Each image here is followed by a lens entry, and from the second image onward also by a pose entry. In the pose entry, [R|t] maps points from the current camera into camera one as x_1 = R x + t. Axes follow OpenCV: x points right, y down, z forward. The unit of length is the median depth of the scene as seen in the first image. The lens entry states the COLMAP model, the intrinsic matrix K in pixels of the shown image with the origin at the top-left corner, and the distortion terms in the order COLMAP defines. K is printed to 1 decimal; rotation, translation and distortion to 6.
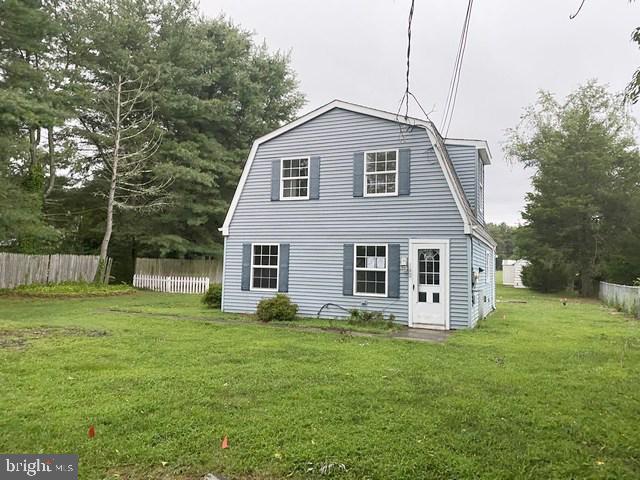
lens RADIAL K [[487.9, 0, 320.0], [0, 487.9, 240.0], [0, 0, 1]] dist [0.010075, -0.002569]
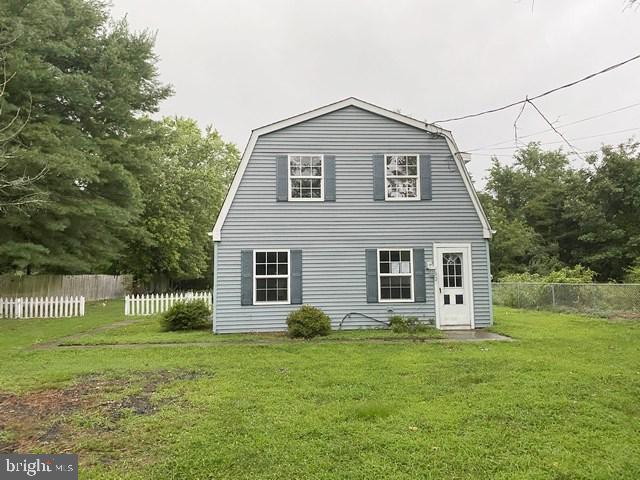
lens RADIAL K [[487.9, 0, 320.0], [0, 487.9, 240.0], [0, 0, 1]] dist [0.010075, -0.002569]
pose [[0.879806, -0.001866, 0.475330, -0.494027], [0.010485, 0.999825, -0.015483, 0.004094], [-0.475218, 0.018606, 0.879671, 0.208457]]
